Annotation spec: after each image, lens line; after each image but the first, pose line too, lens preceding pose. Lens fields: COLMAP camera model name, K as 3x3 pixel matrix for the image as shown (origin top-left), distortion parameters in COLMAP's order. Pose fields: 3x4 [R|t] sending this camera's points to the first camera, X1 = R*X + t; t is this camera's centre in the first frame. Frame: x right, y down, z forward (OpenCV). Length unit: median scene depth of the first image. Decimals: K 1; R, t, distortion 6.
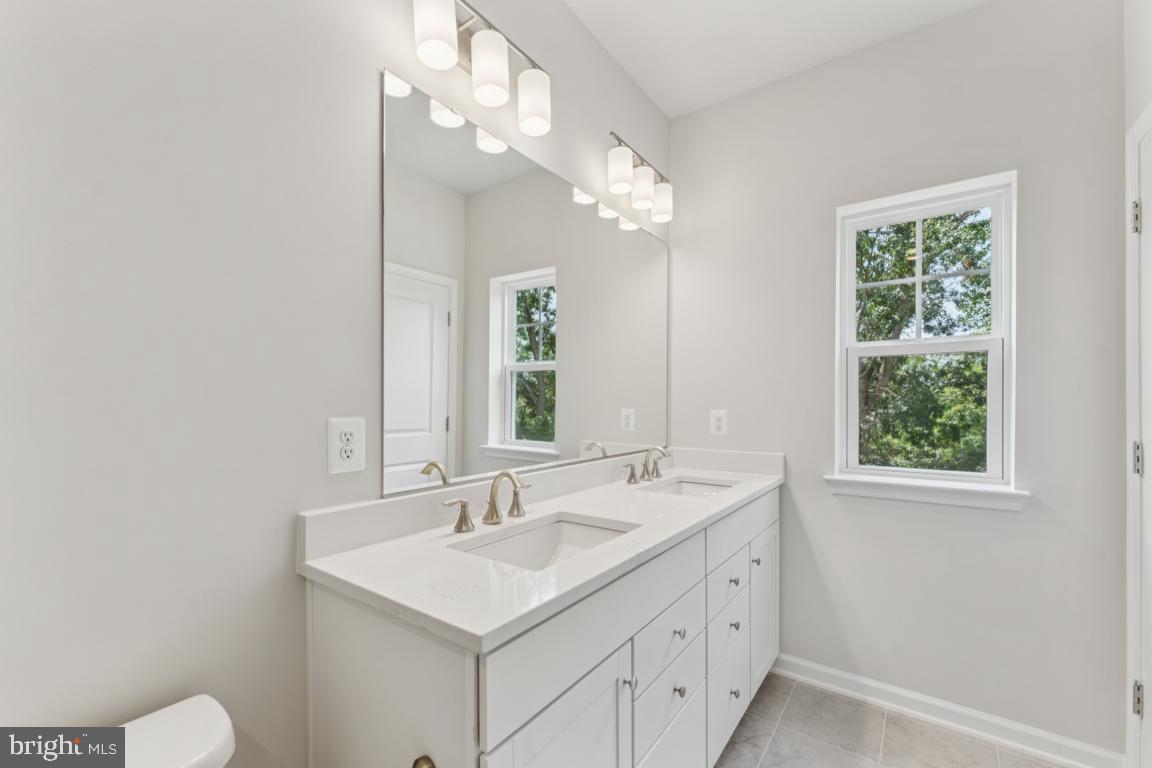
lens RADIAL K [[472.5, 0, 574.0], [0, 472.5, 398.8], [0, 0, 1]] dist [-0.000089, -0.000009]
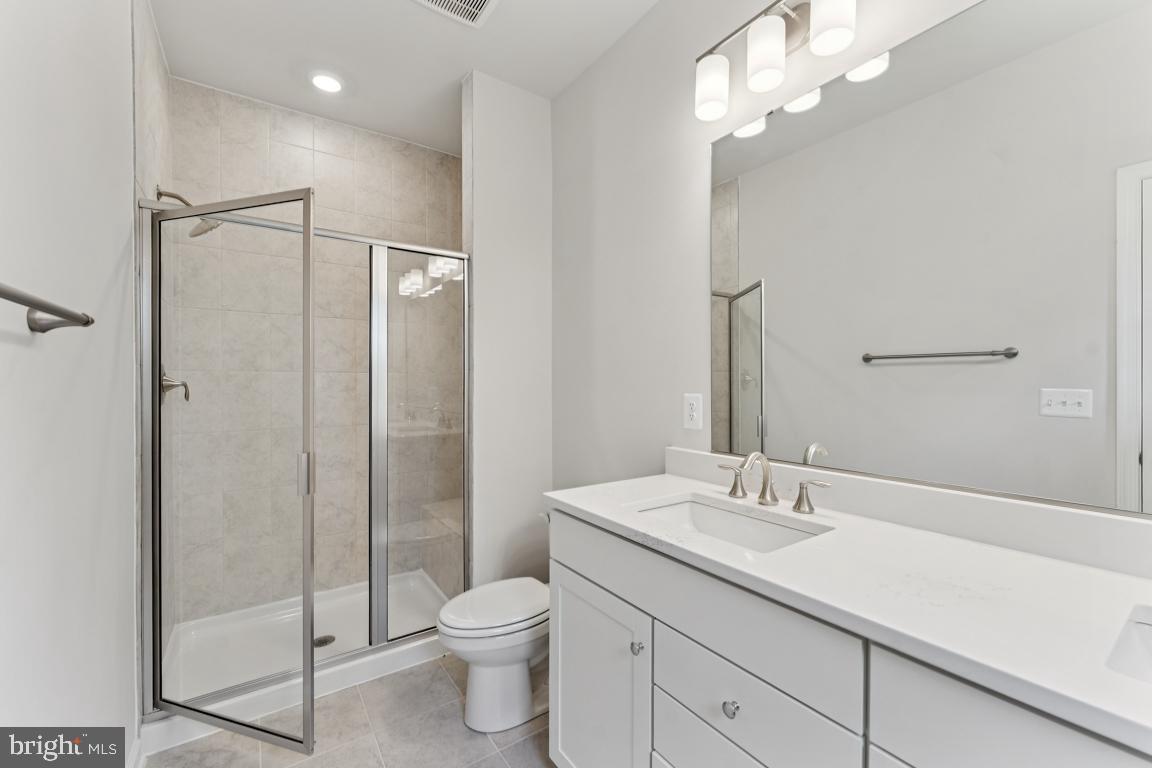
lens RADIAL K [[476.4, 0, 576.0], [0, 476.4, 384.0], [0, 0, 1]] dist [0.000124, -0.000012]
pose [[-0.317388, 0.000005, -0.948296, 0.974528], [0.004995, 0.999986, -0.001666, 0.010182], [0.948283, -0.005265, -0.317384, 1.011414]]
